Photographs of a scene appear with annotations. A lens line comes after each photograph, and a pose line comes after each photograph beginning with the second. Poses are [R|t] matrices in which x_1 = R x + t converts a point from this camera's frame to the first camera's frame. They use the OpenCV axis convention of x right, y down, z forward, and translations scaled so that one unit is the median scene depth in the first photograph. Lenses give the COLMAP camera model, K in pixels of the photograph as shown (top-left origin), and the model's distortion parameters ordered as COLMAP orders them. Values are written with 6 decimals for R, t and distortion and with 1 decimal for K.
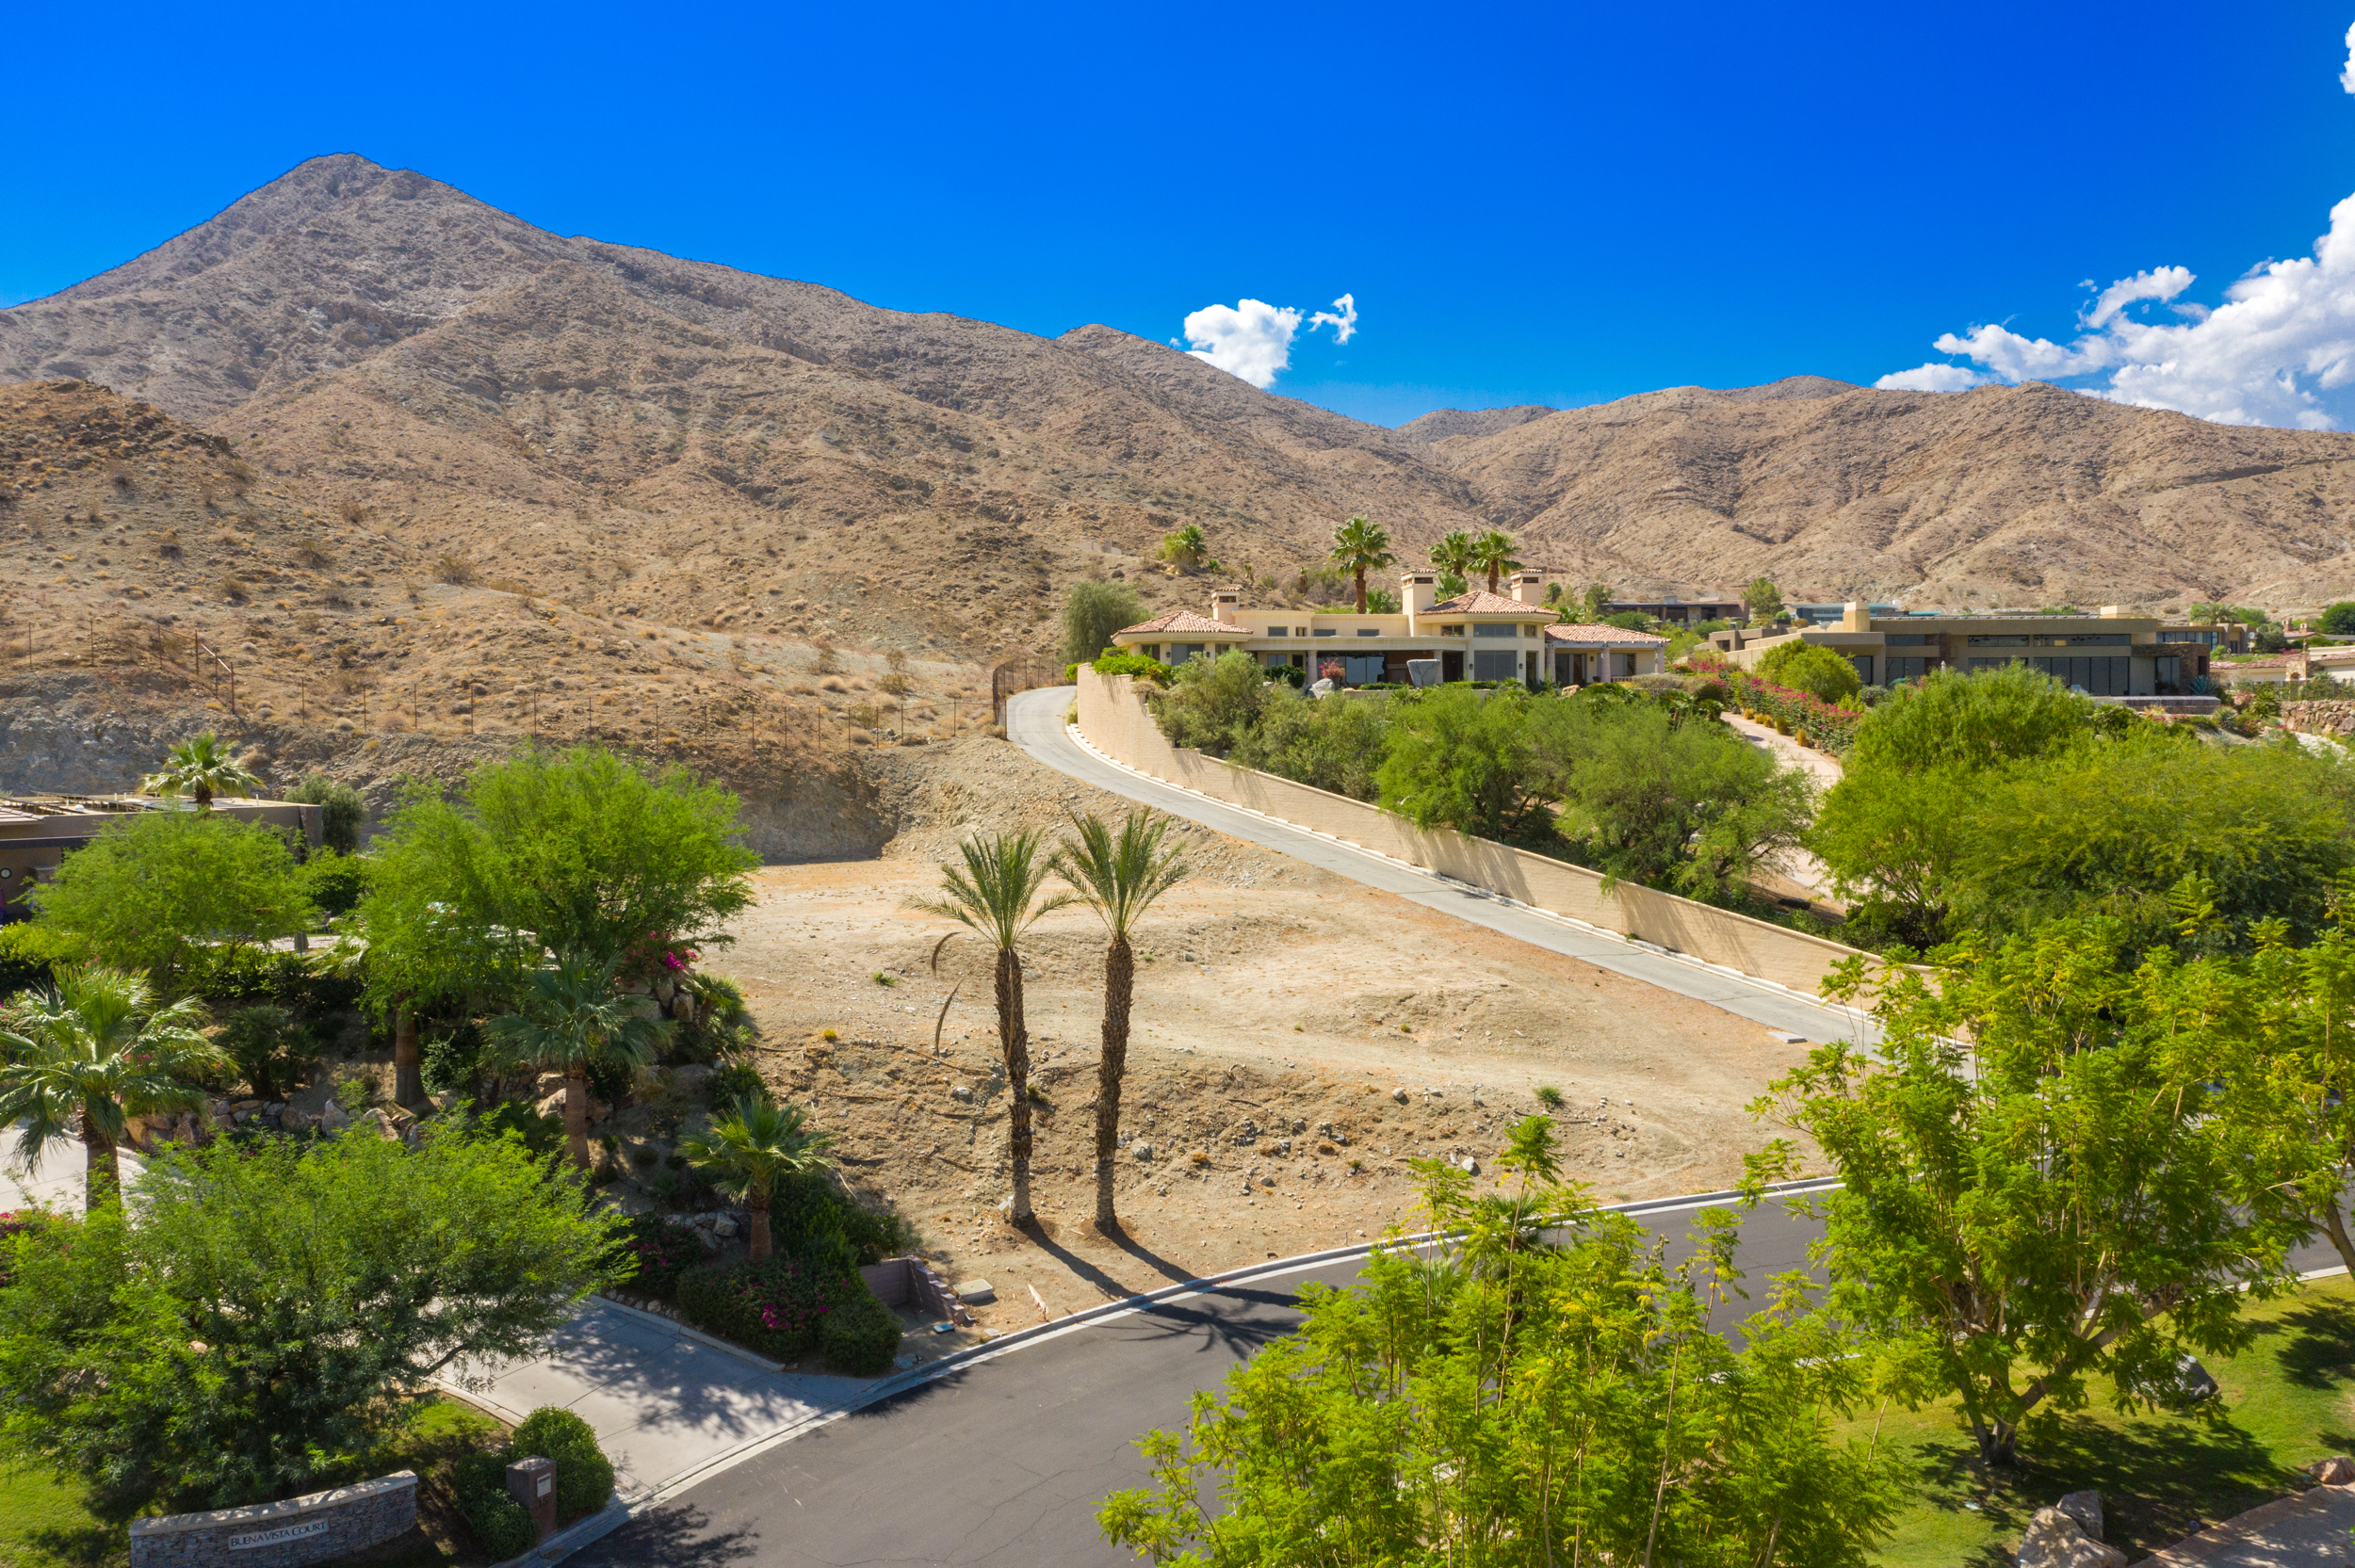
lens RADIAL K [[1842.3, 0, 1170.7], [0, 1842.3, 776.7], [0, 0, 1]] dist [-0.018623, 0.006436]
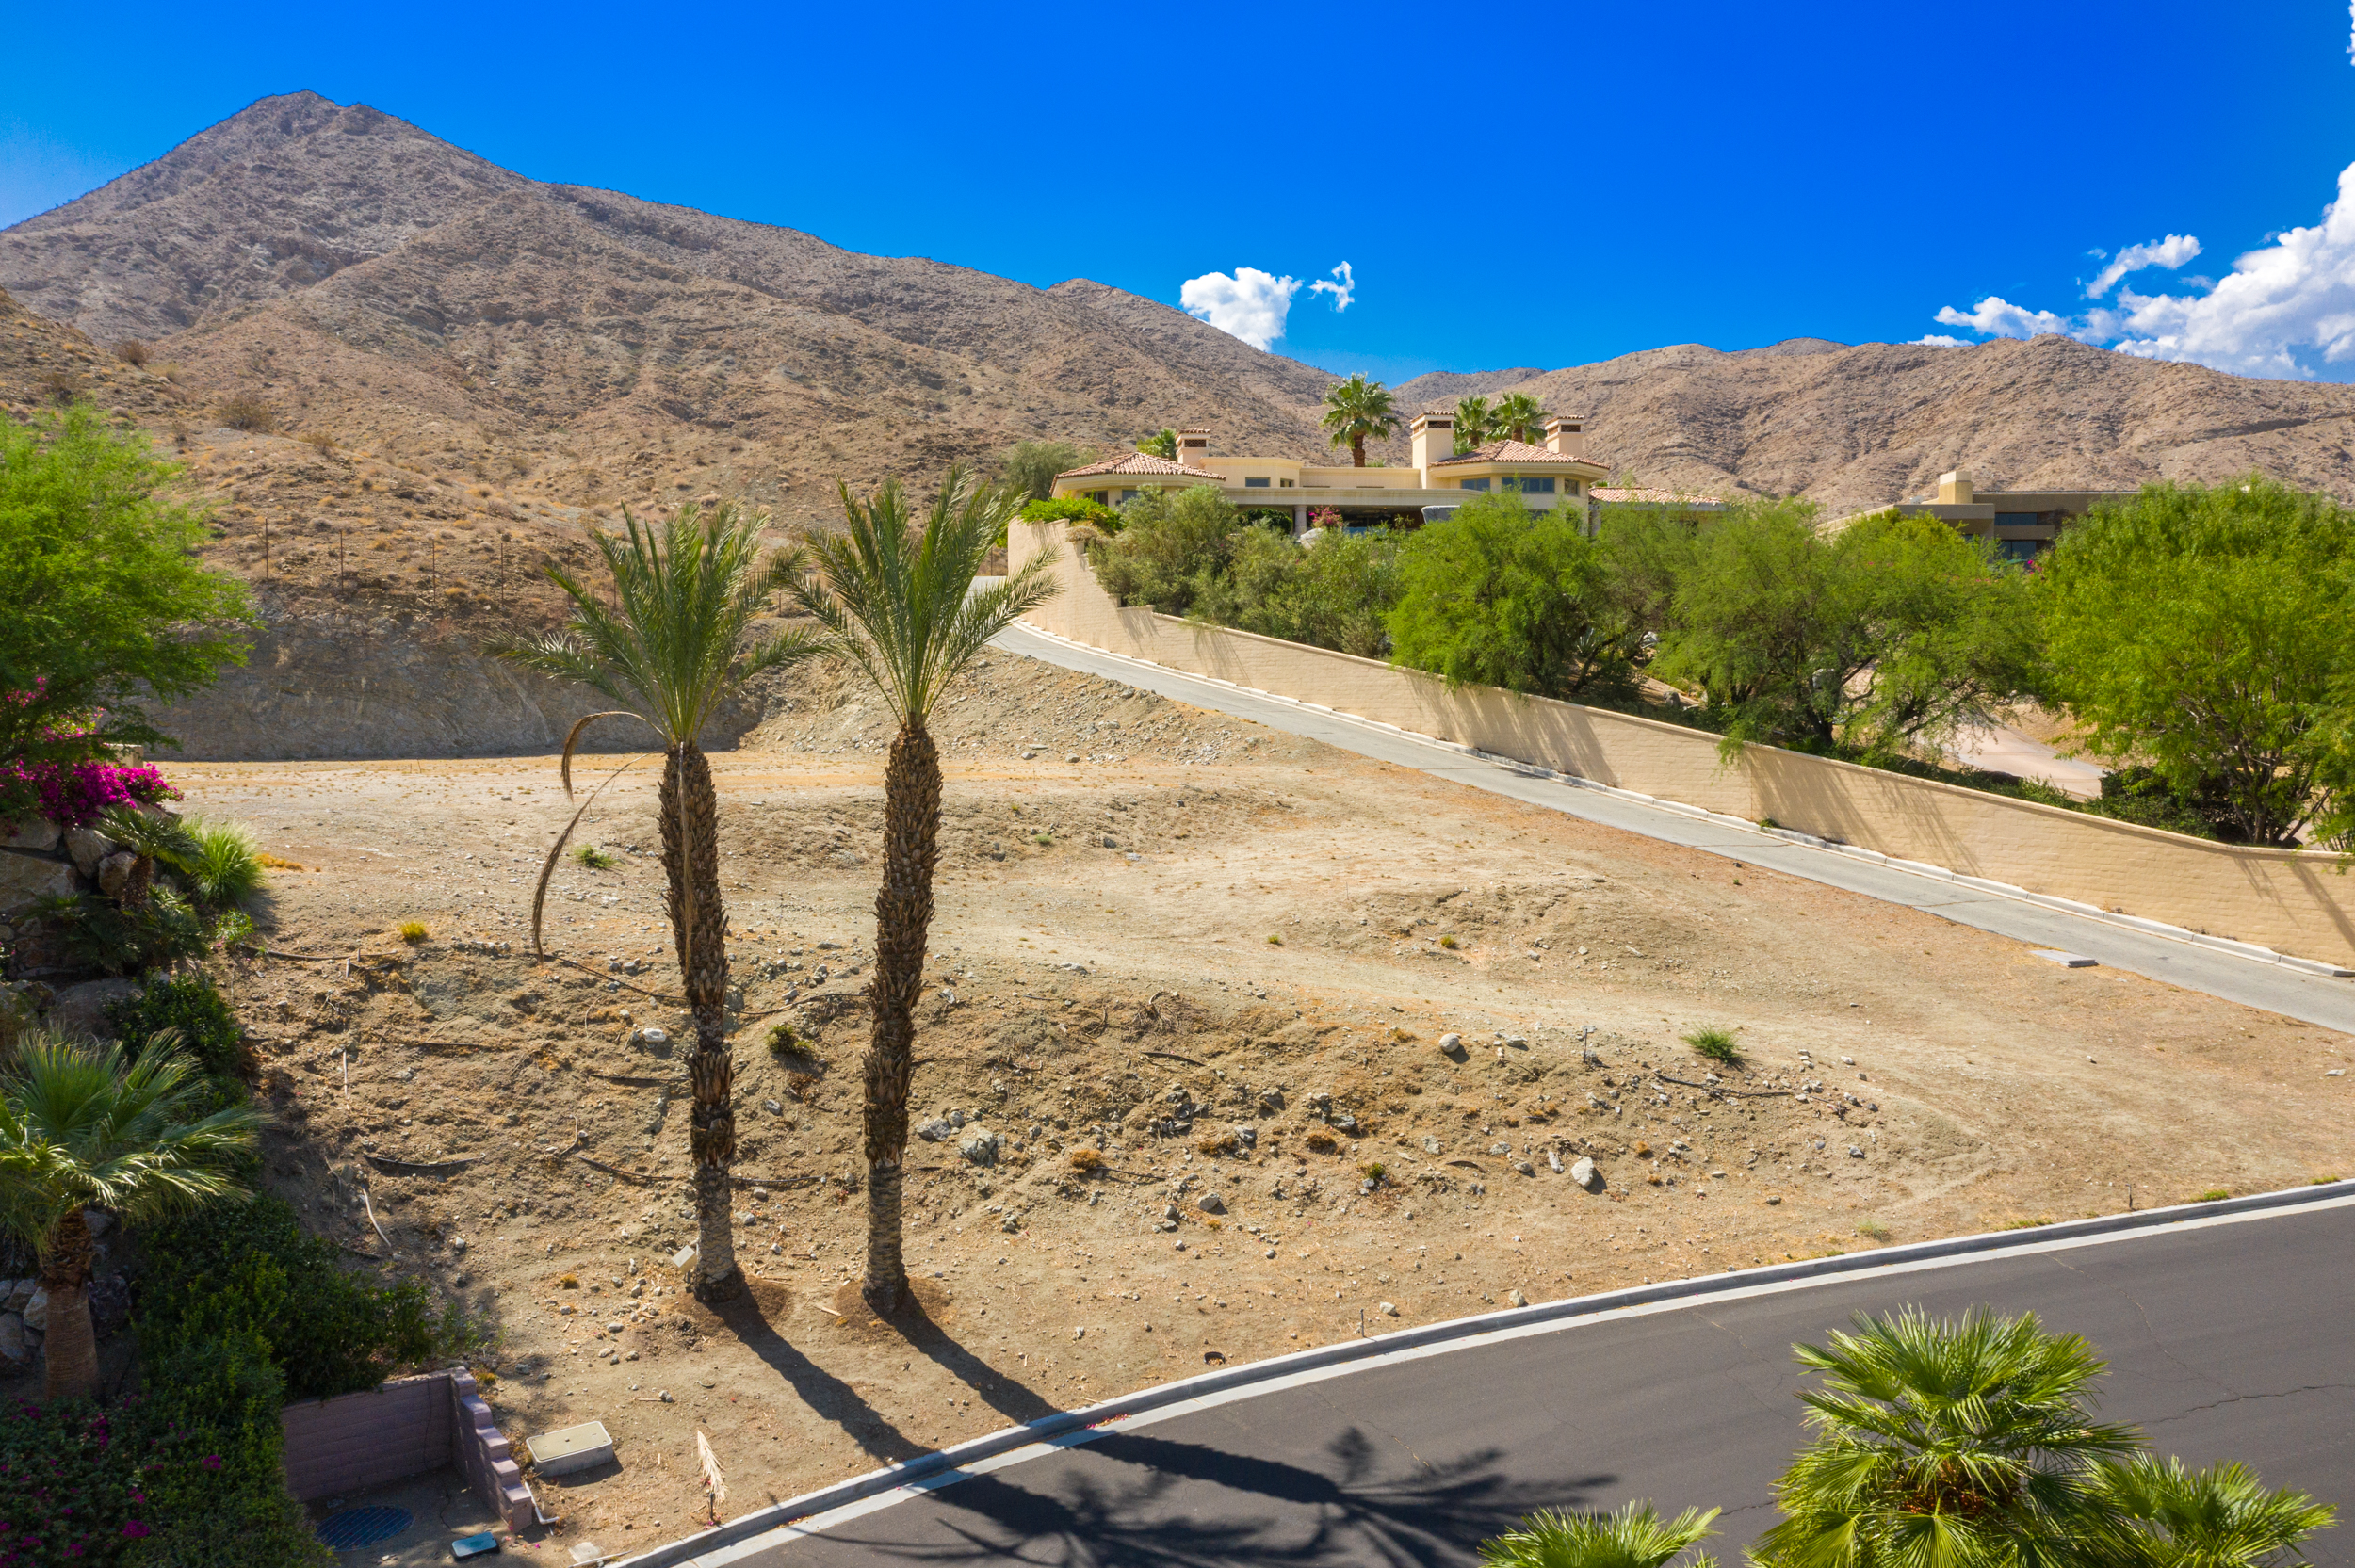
lens RADIAL K [[1847.5, 0, 1172.4], [0, 1847.5, 780.0], [0, 0, 1]] dist [-0.015108, 0.003584]
pose [[0.999970, 0.002887, 0.007245, 0.003953], [-0.003003, 0.999866, 0.016080, 0.009445], [-0.007198, -0.016101, 0.999844, 0.049866]]
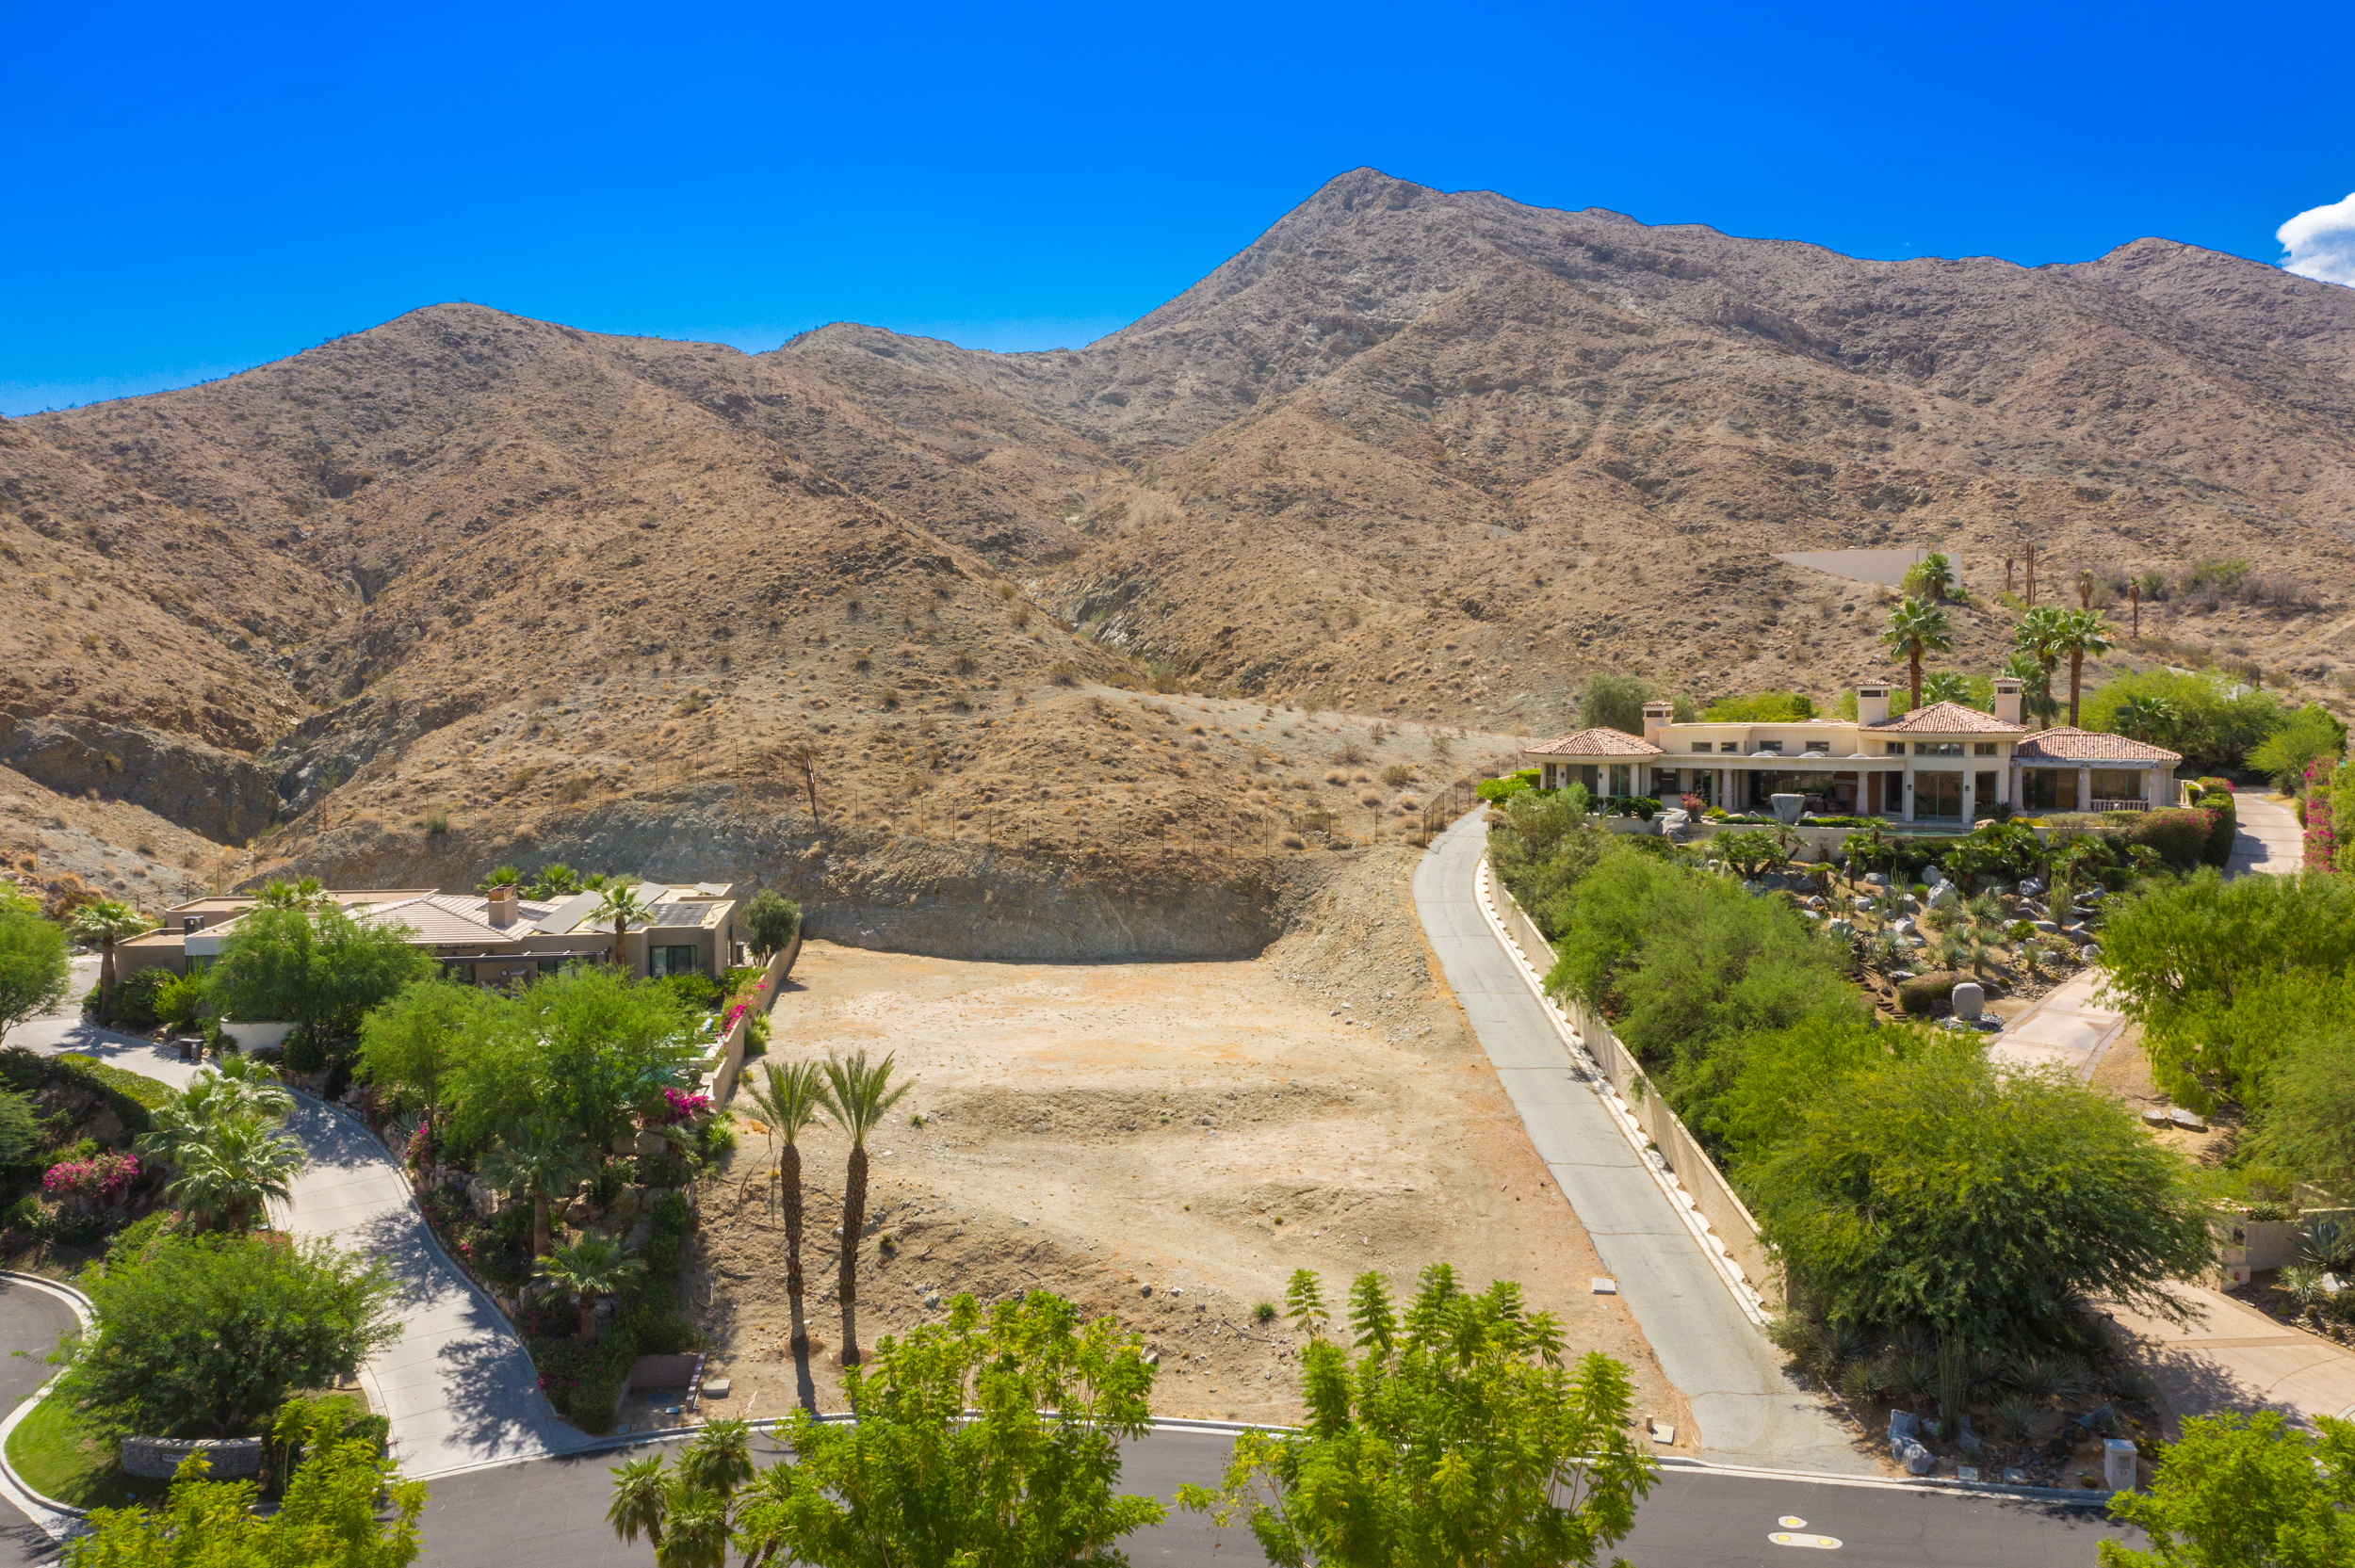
lens RADIAL K [[1842.3, 0, 1170.7], [0, 1842.3, 776.7], [0, 0, 1]] dist [-0.018623, 0.006436]
pose [[0.848893, 0.032044, -0.527593, 0.087132], [-0.016753, 0.999290, 0.033739, -0.023314], [0.528300, -0.019802, 0.848827, -0.001474]]
